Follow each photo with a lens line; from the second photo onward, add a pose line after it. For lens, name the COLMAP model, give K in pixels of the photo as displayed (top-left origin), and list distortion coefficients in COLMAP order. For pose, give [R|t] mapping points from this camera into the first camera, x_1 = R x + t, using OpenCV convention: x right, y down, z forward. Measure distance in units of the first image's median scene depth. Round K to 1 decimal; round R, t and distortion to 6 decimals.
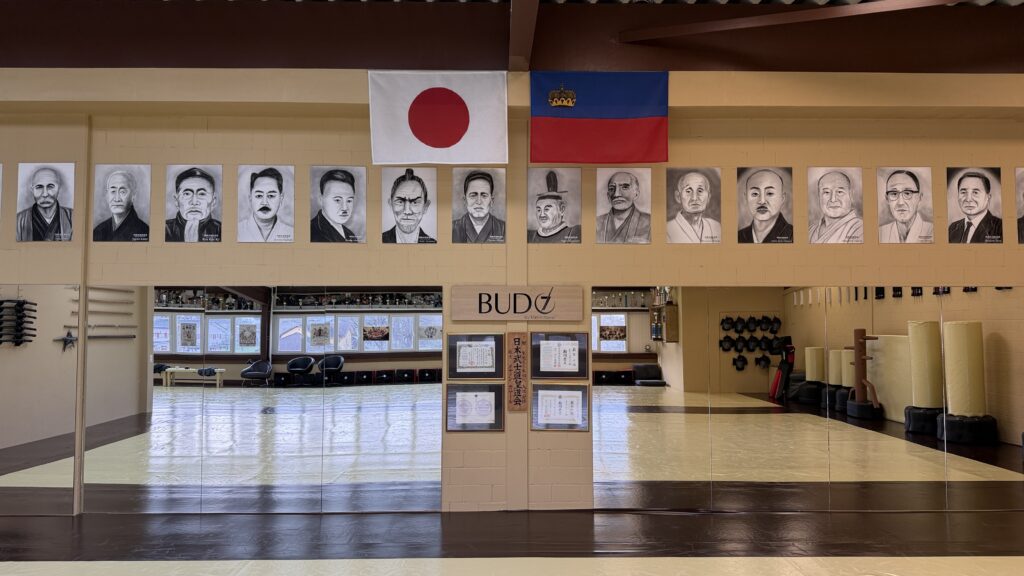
lens RADIAL K [[764.2, 0, 520.4], [0, 764.2, 286.8], [0, 0, 1]] dist [0.054531, -0.117562]
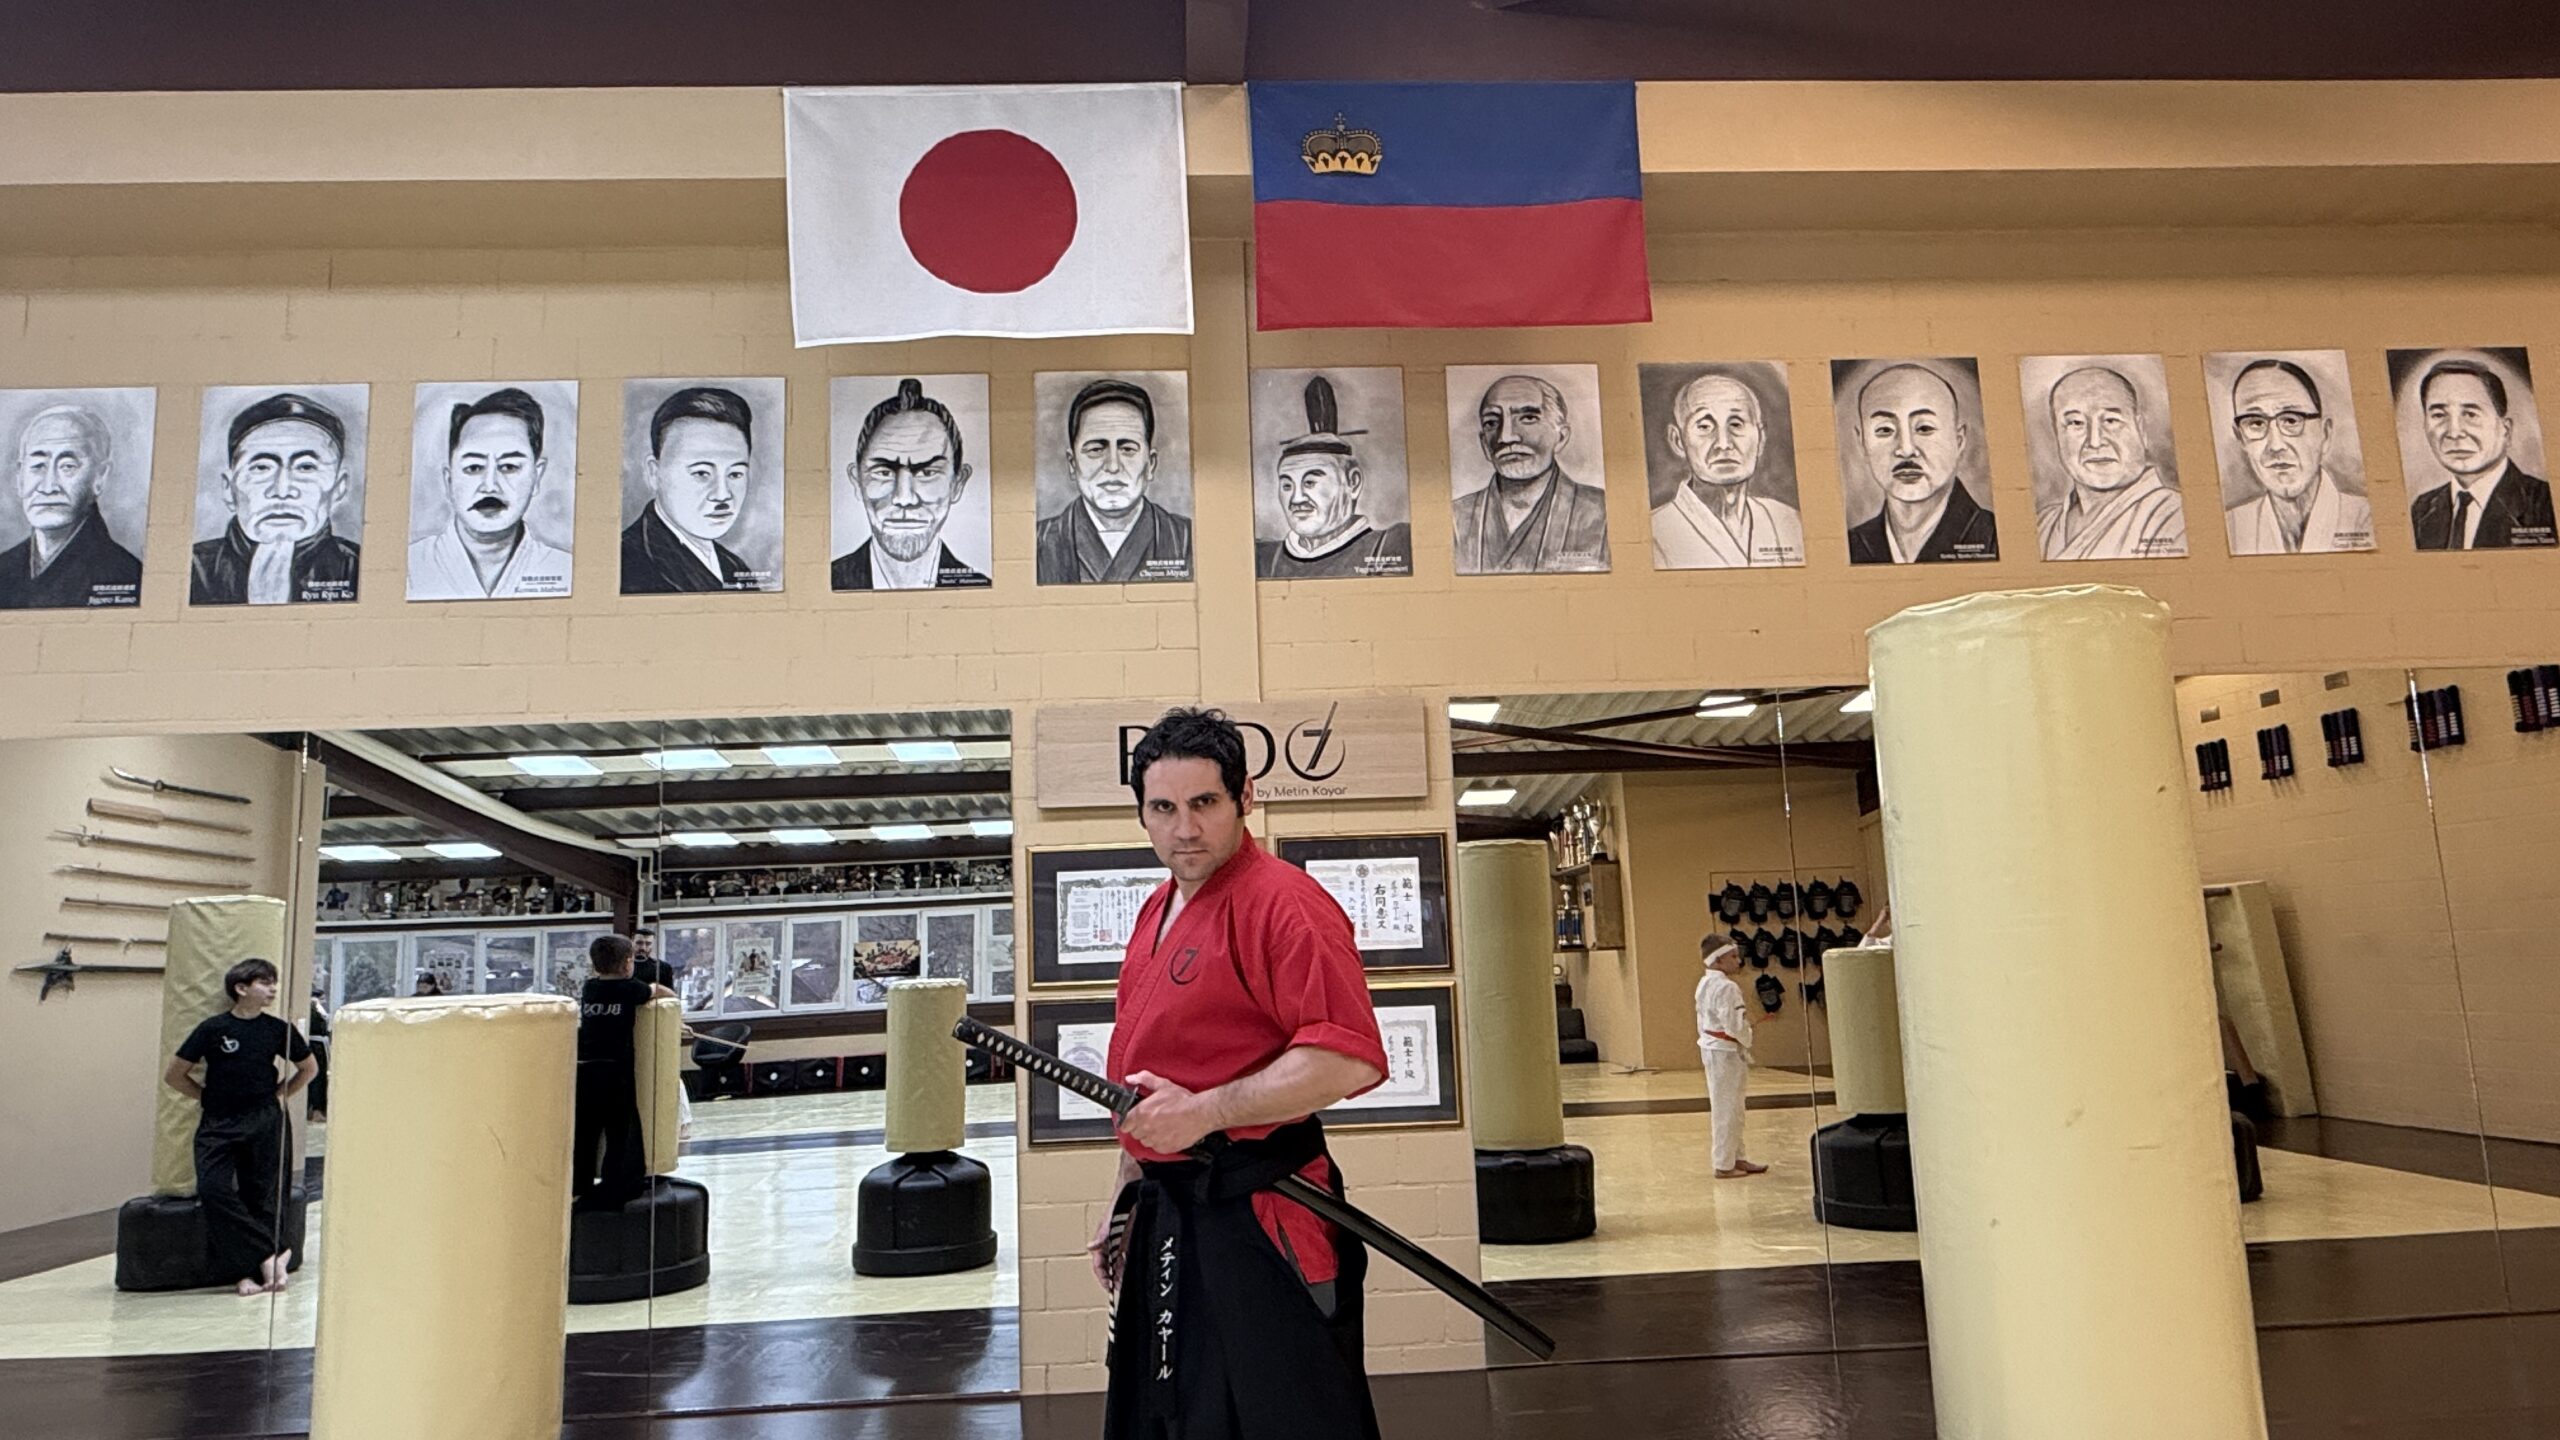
lens RADIAL K [[1666.5, 0, 1298.8], [0, 1666.5, 697.2], [0, 0, 1]] dist [-0.028515, 0.020419]
pose [[0.998486, -0.033676, 0.043492, -0.006333], [0.038195, 0.993456, -0.107641, 0.077033], [-0.039583, 0.109139, 0.993238, 0.255975]]
